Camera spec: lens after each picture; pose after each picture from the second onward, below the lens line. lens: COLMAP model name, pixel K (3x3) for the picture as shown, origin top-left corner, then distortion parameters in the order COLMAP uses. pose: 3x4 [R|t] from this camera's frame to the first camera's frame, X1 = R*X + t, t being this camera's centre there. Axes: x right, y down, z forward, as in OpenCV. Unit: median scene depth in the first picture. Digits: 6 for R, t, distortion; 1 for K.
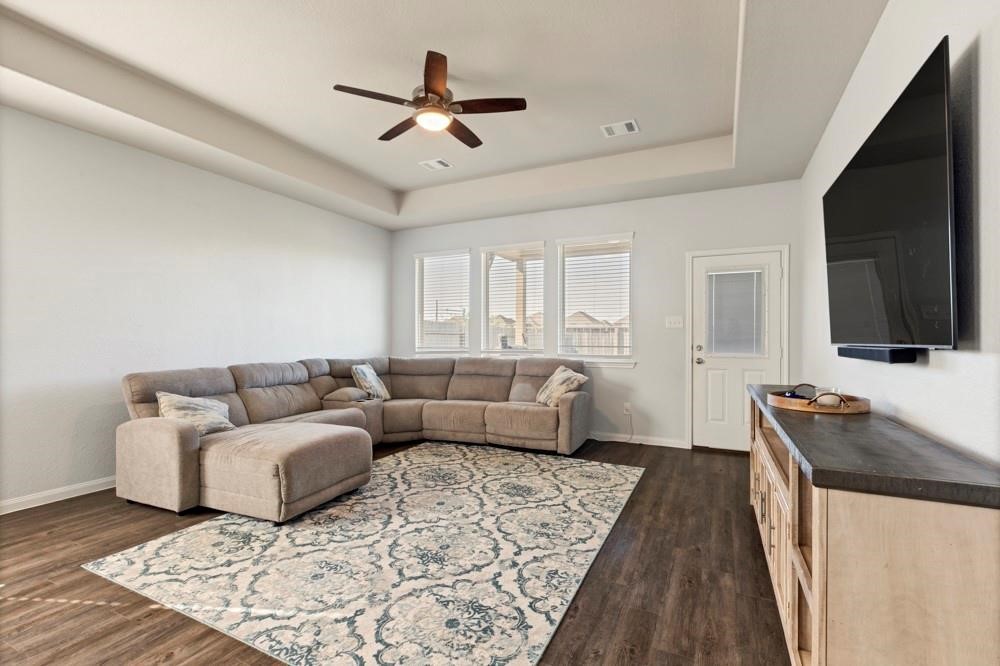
lens RADIAL K [[444.9, 0, 503.2], [0, 444.9, 337.5], [0, 0, 1]] dist [0.003141, 0.000346]
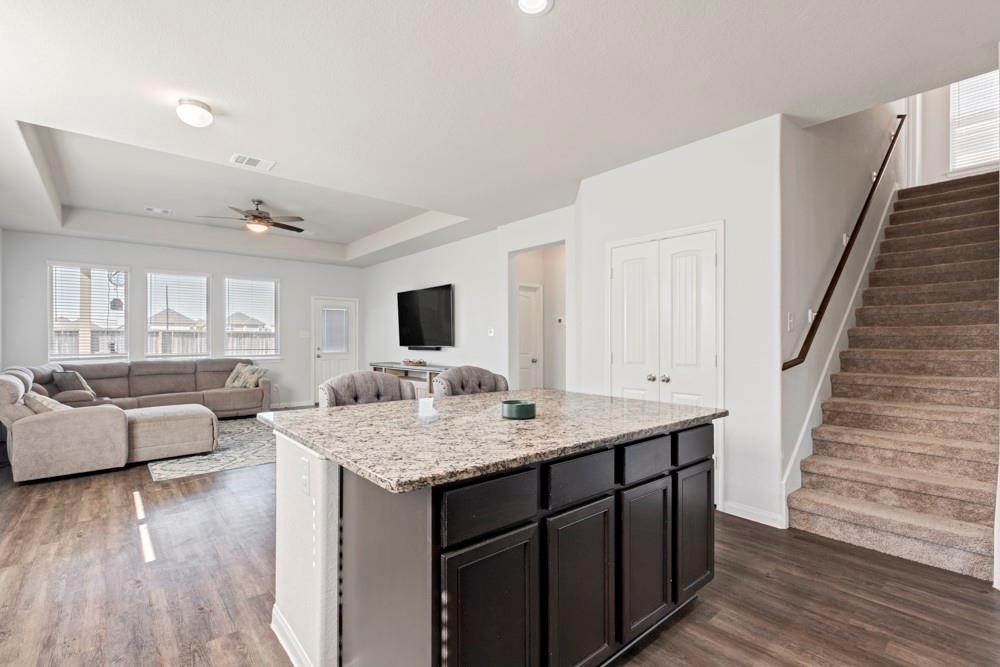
lens RADIAL K [[444.9, 0, 503.2], [0, 444.9, 338.0], [0, 0, 1]] dist [0.003141, 0.000346]
pose [[0.404891, 0.002231, 0.914362, -0.996248], [-0.000266, 0.999997, -0.002322, -0.018548], [-0.914365, 0.000697, 0.404890, -0.468960]]
